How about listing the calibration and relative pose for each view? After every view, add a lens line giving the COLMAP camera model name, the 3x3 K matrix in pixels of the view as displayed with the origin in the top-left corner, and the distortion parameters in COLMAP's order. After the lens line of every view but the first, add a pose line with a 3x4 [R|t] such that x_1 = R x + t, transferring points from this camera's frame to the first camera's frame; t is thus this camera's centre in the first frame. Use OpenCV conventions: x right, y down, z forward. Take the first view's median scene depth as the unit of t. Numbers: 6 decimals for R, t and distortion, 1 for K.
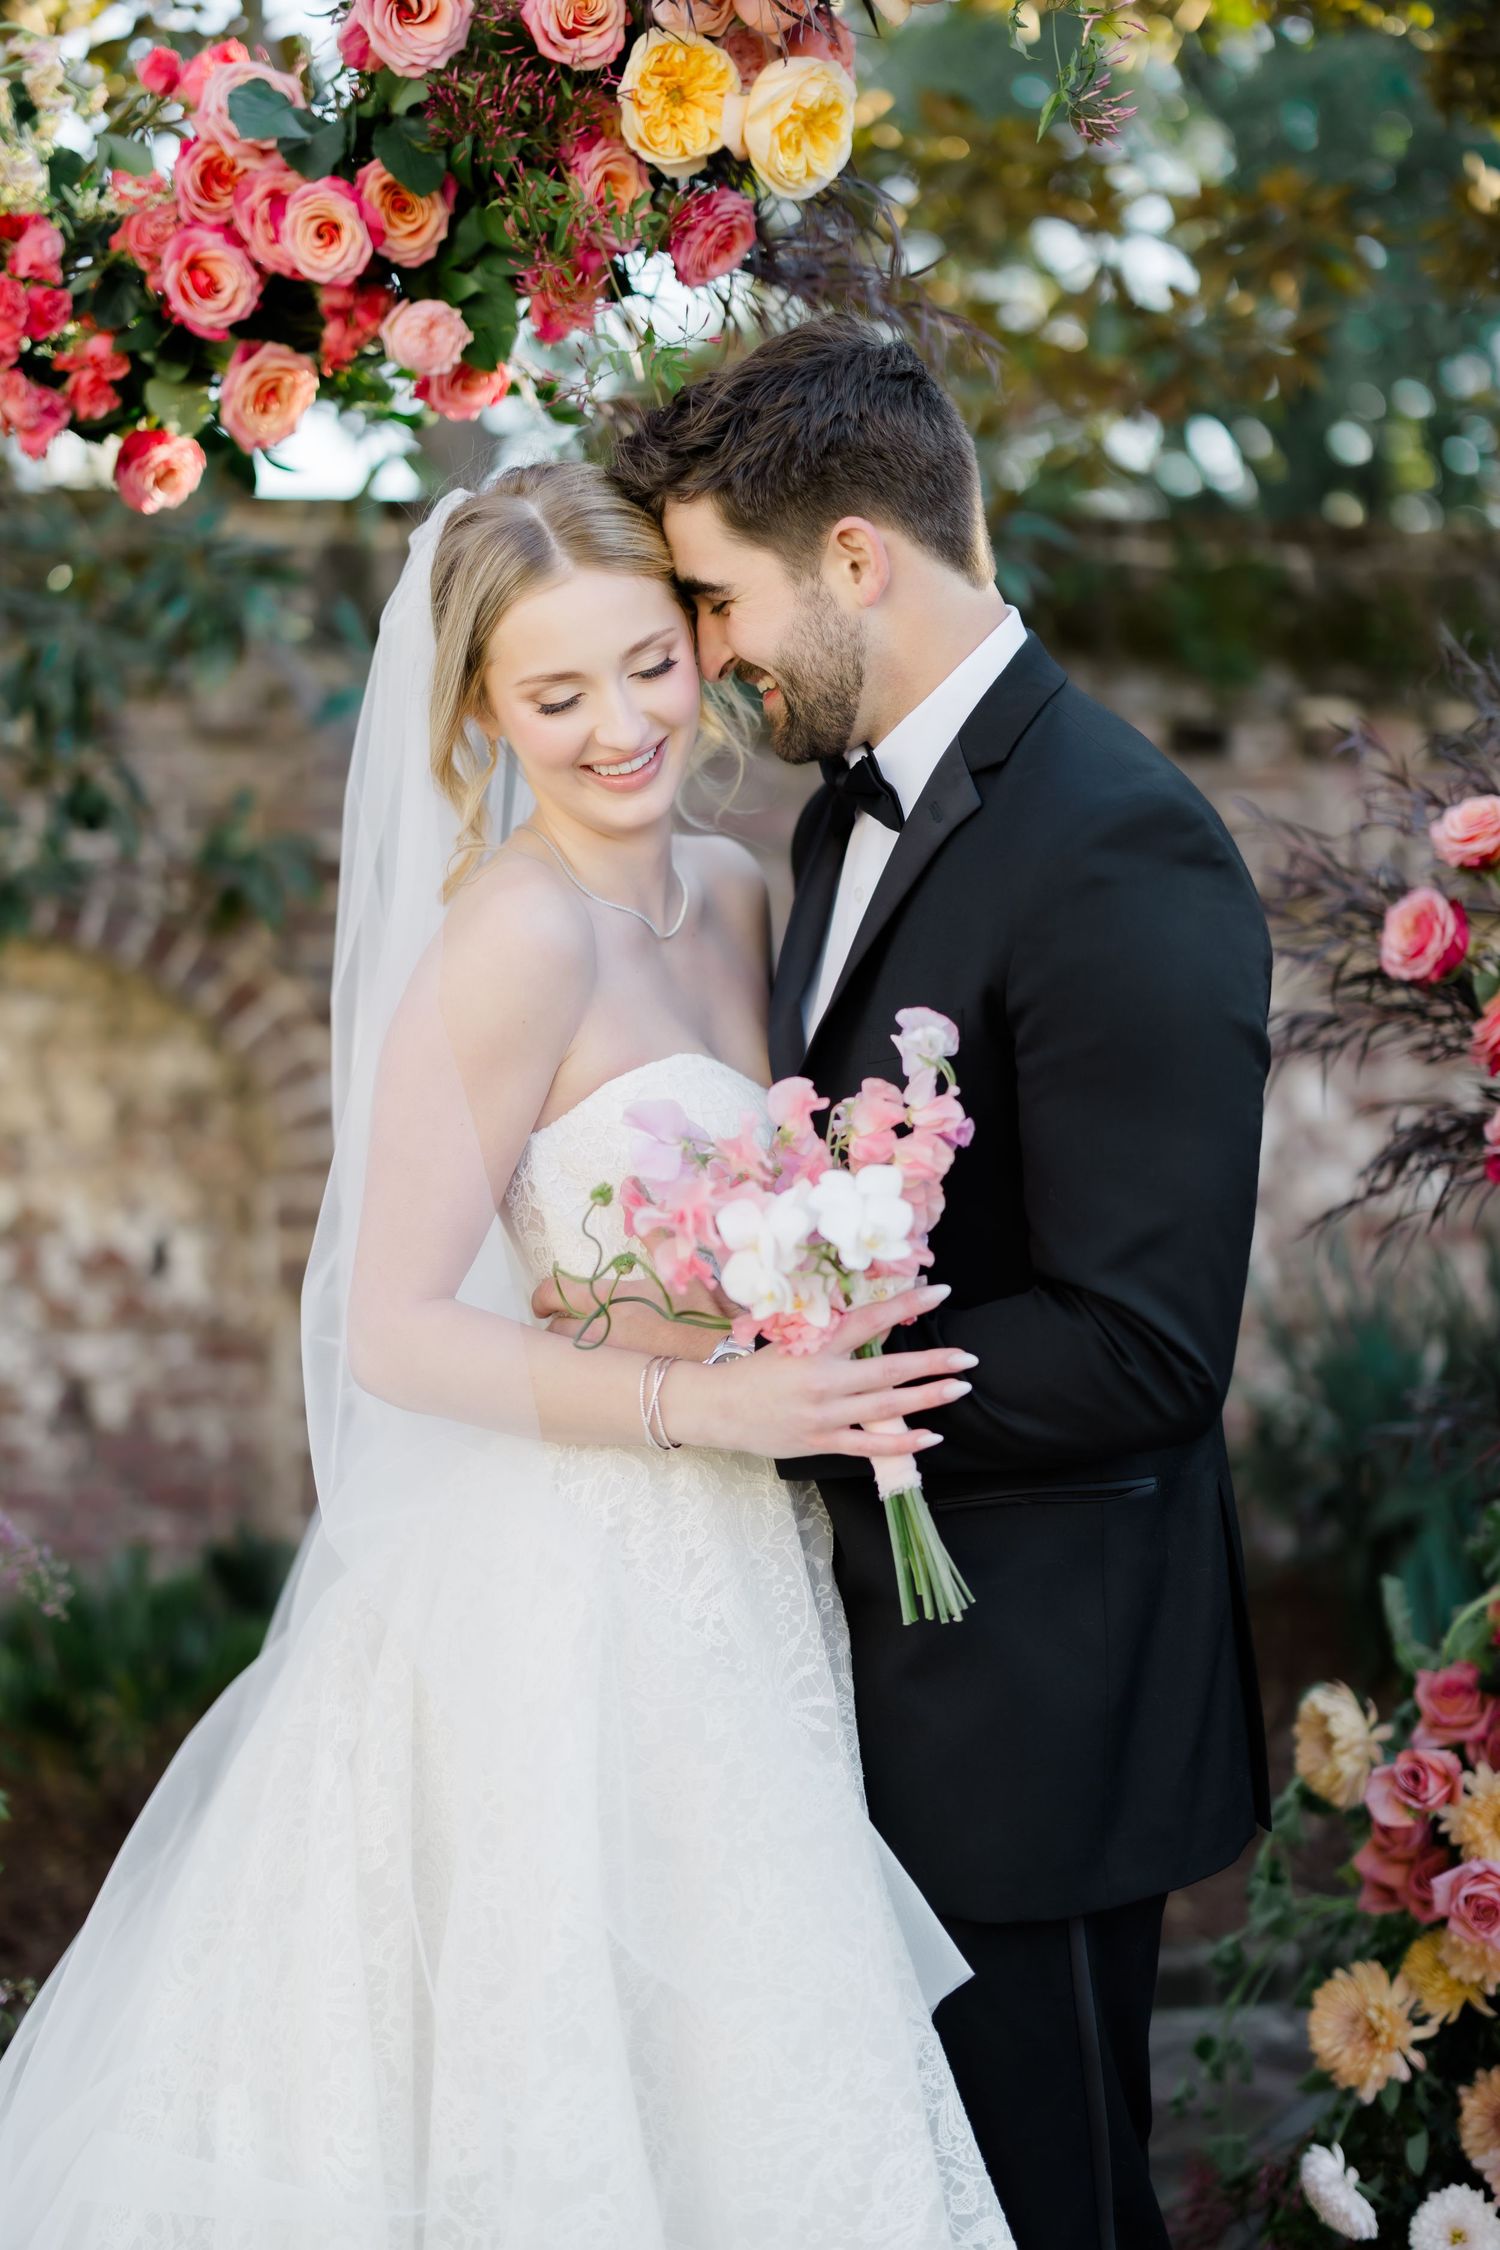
lens RADIAL K [[3196.7, 0, 730.7], [0, 3196.7, 1129.1], [0, 0, 1]] dist [-0.011383, 0.000000]
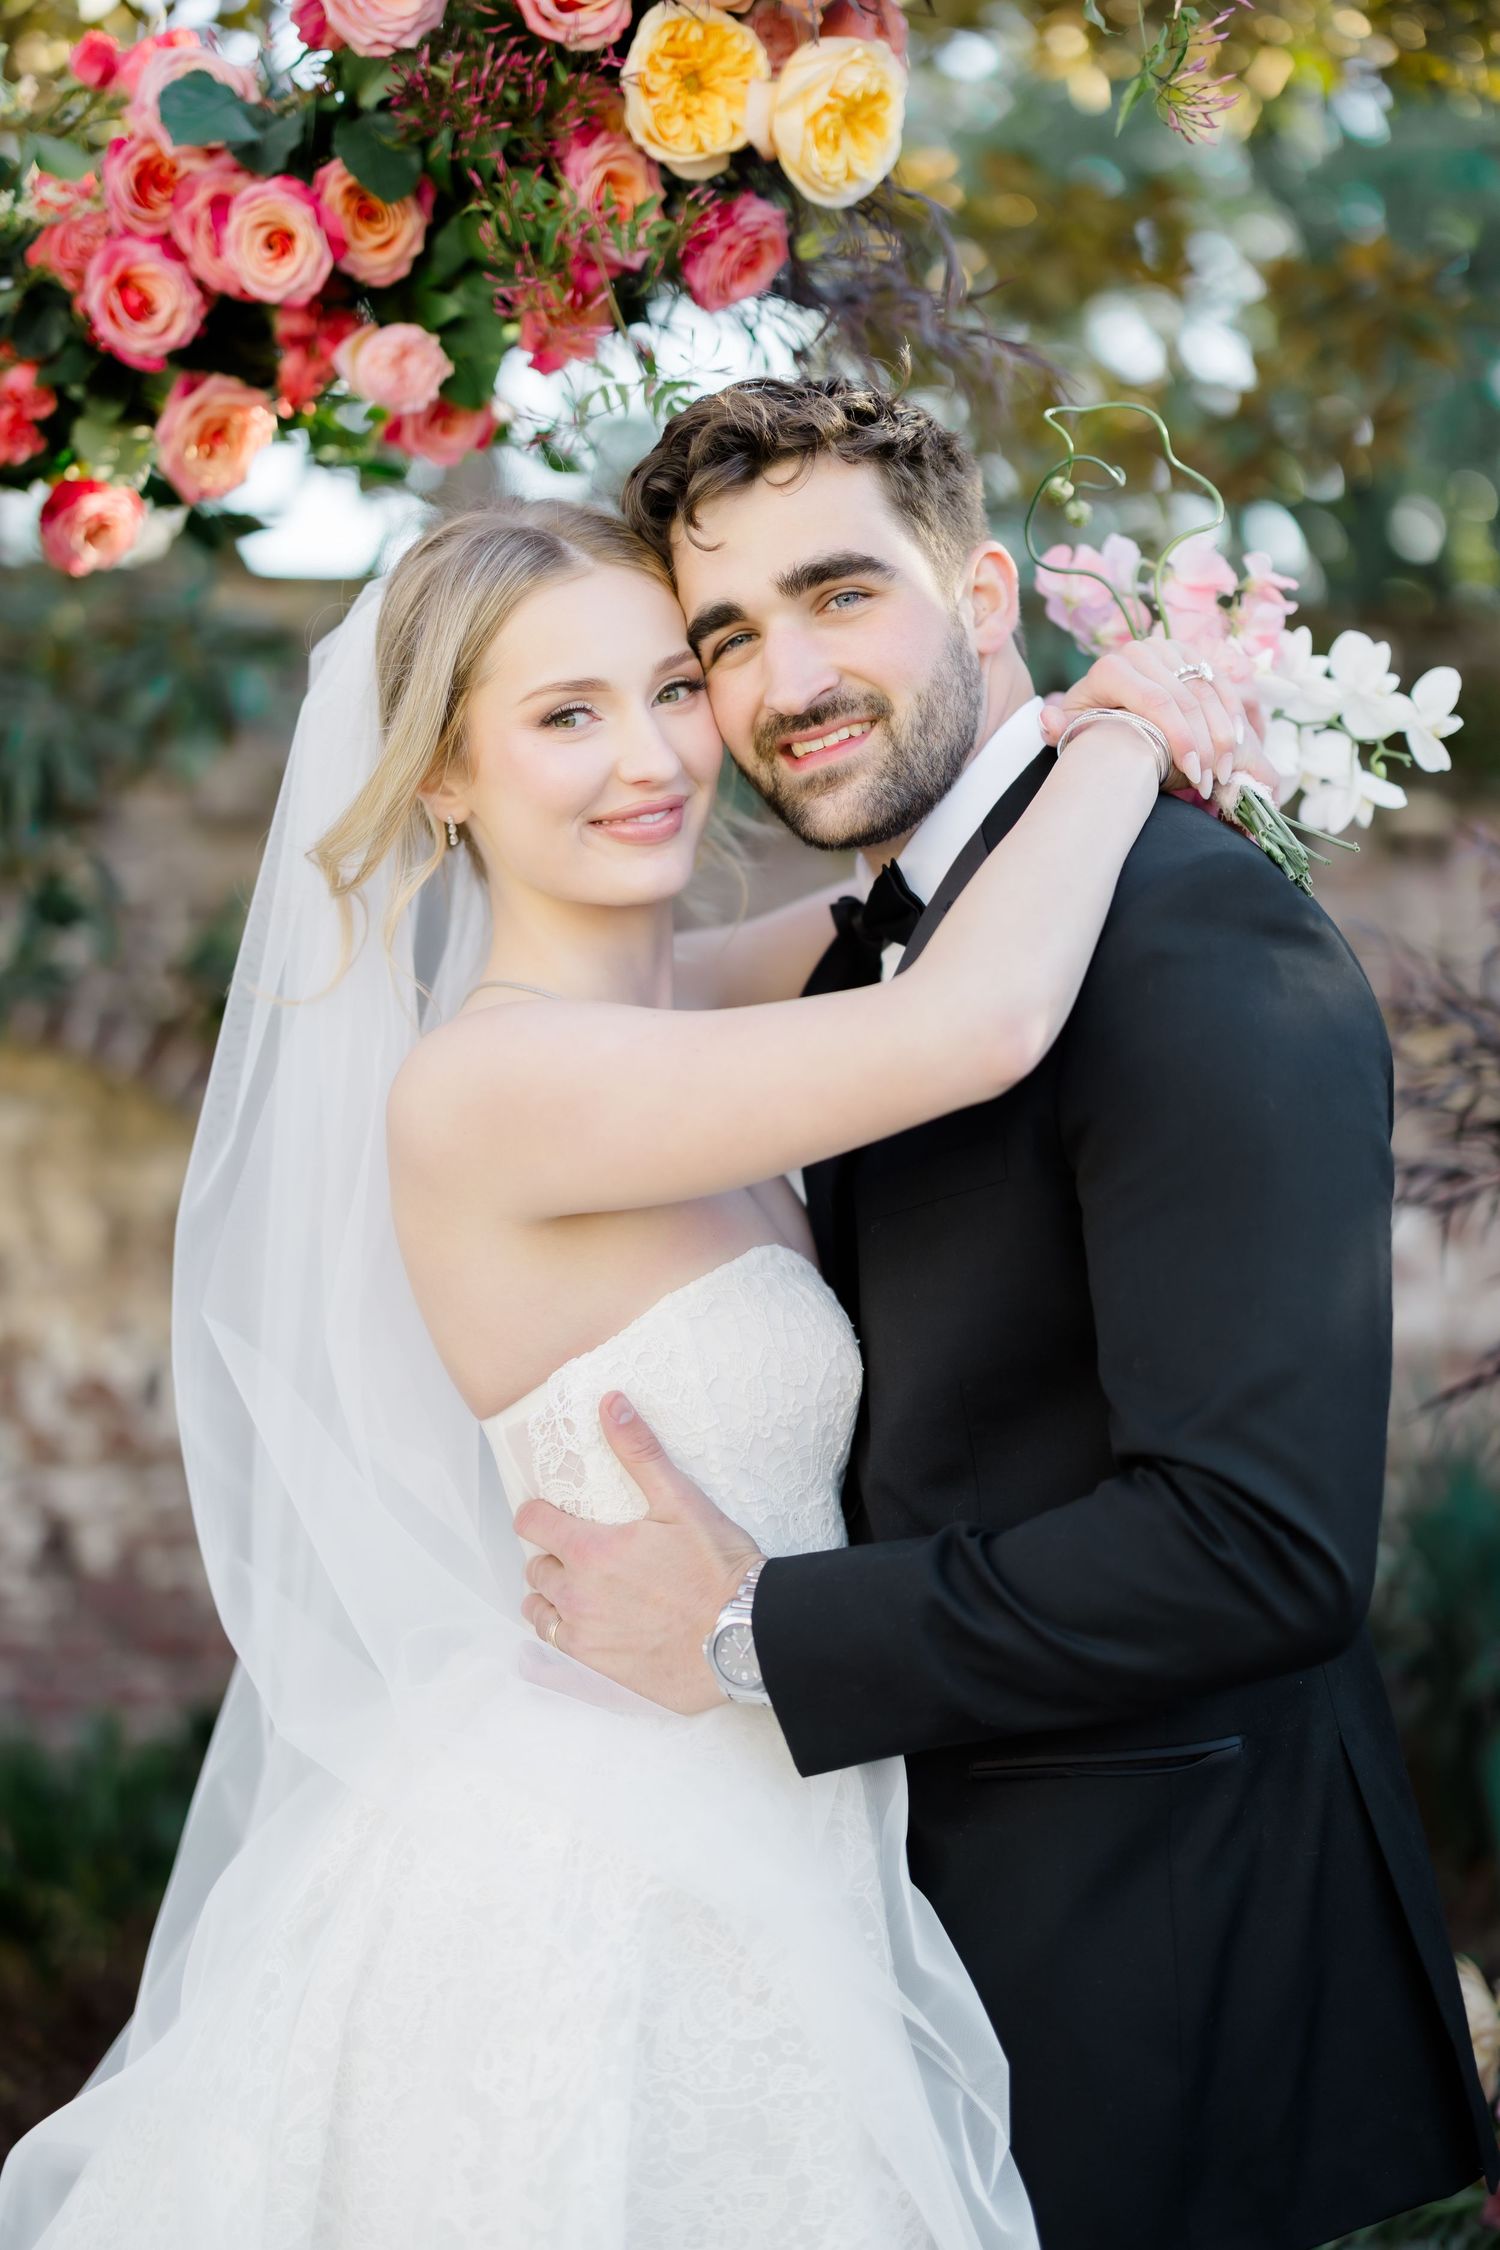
lens RADIAL K [[3196.7, 0, 766.0], [0, 3196.7, 1119.2], [0, 0, 1]] dist [-0.011383, 0.000000]
pose [[0.999936, 0.008681, -0.007240, 0.010269], [-0.008891, 0.999525, -0.029504, -0.024388], [0.006980, 0.029567, 0.999538, 0.157384]]
